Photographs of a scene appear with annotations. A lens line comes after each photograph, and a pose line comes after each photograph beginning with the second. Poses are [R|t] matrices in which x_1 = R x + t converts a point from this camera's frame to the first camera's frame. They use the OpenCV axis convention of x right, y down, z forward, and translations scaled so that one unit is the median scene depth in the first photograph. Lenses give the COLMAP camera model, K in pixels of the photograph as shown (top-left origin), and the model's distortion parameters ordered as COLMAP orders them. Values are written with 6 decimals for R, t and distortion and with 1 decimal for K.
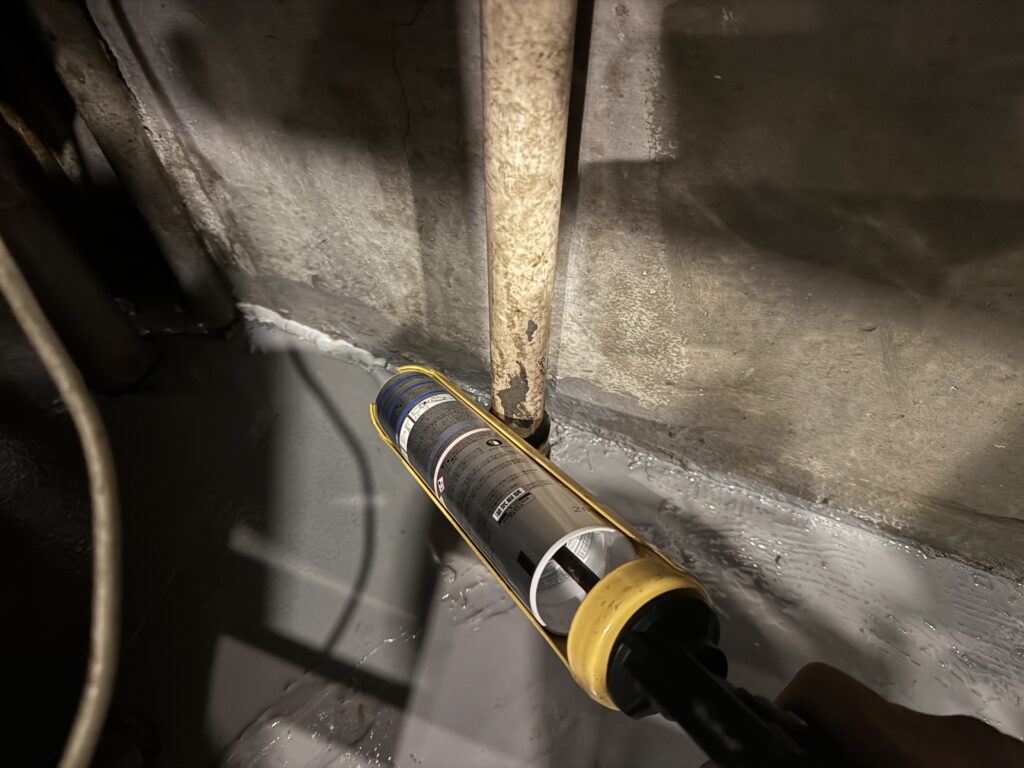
lens RADIAL K [[727.7, 0, 507.2], [0, 727.7, 386.8], [0, 0, 1]] dist [0.037692, -0.035902]
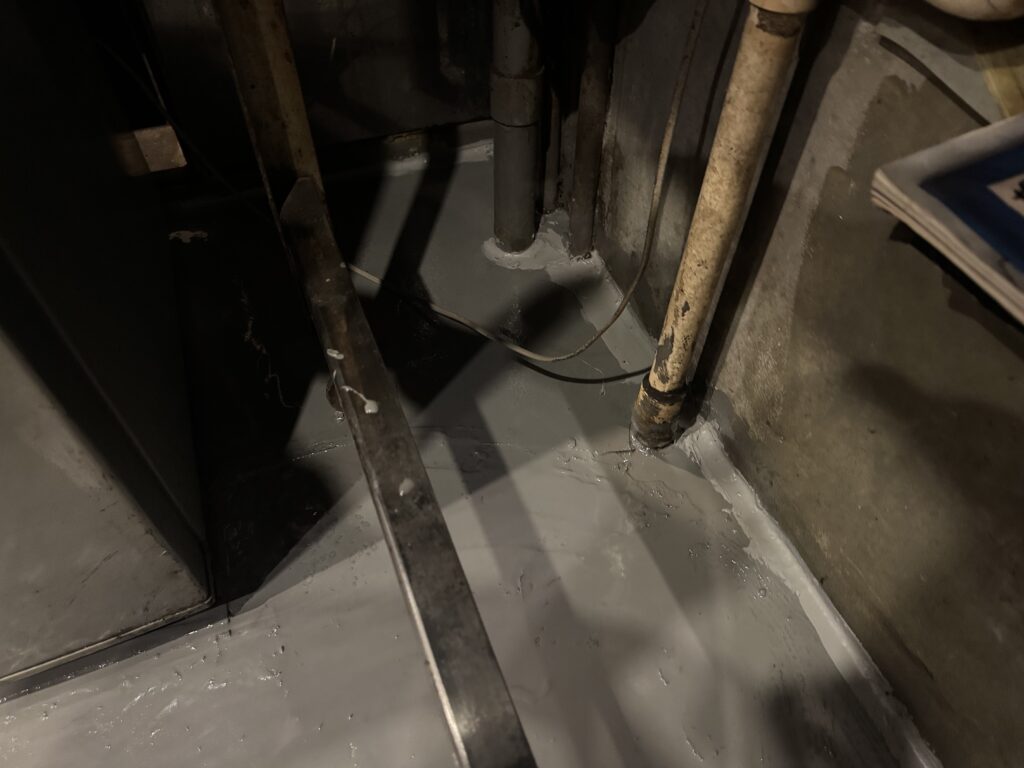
lens RADIAL K [[727.7, 0, 507.2], [0, 727.7, 386.8], [0, 0, 1]] dist [0.037692, -0.035902]
pose [[0.686723, 0.572845, -0.447504, 0.584492], [-0.615818, 0.785556, 0.060571, 0.204374], [0.386238, 0.233986, 0.892228, -0.566288]]
